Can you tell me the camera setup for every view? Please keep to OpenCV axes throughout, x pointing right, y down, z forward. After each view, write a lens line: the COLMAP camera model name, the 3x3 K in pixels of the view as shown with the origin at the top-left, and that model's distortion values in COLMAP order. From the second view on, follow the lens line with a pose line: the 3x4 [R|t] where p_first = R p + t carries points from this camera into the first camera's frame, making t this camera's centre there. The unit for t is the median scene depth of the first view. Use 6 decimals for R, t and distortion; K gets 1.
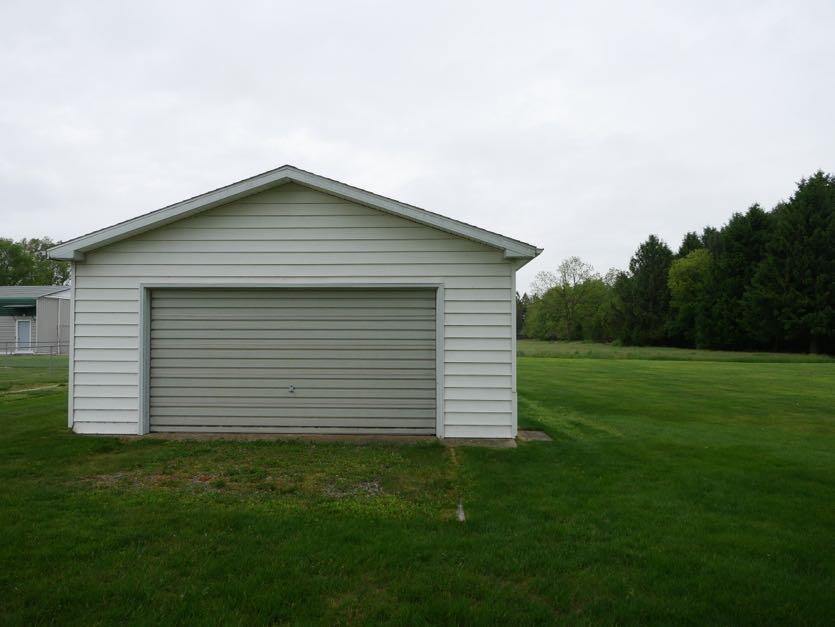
lens RADIAL K [[590.8, 0, 415.3], [0, 590.8, 310.9], [0, 0, 1]] dist [-0.051423, 0.022190]
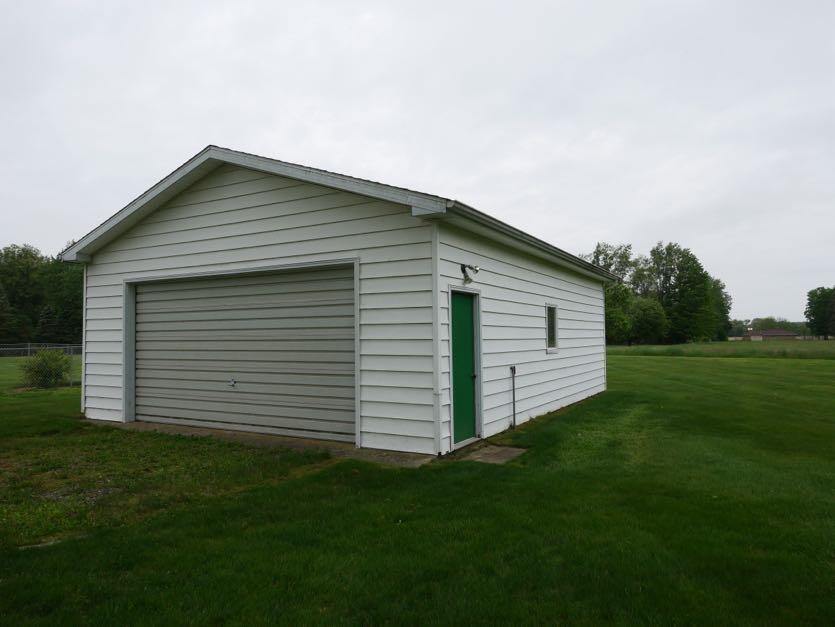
lens RADIAL K [[590.8, 0, 417.9], [0, 590.8, 317.4], [0, 0, 1]] dist [-0.051423, 0.022190]
pose [[0.884947, -0.025043, -0.465018, 0.495402], [0.016898, 0.999622, -0.021674, 0.054365], [0.465386, 0.011323, 0.885036, 0.312550]]
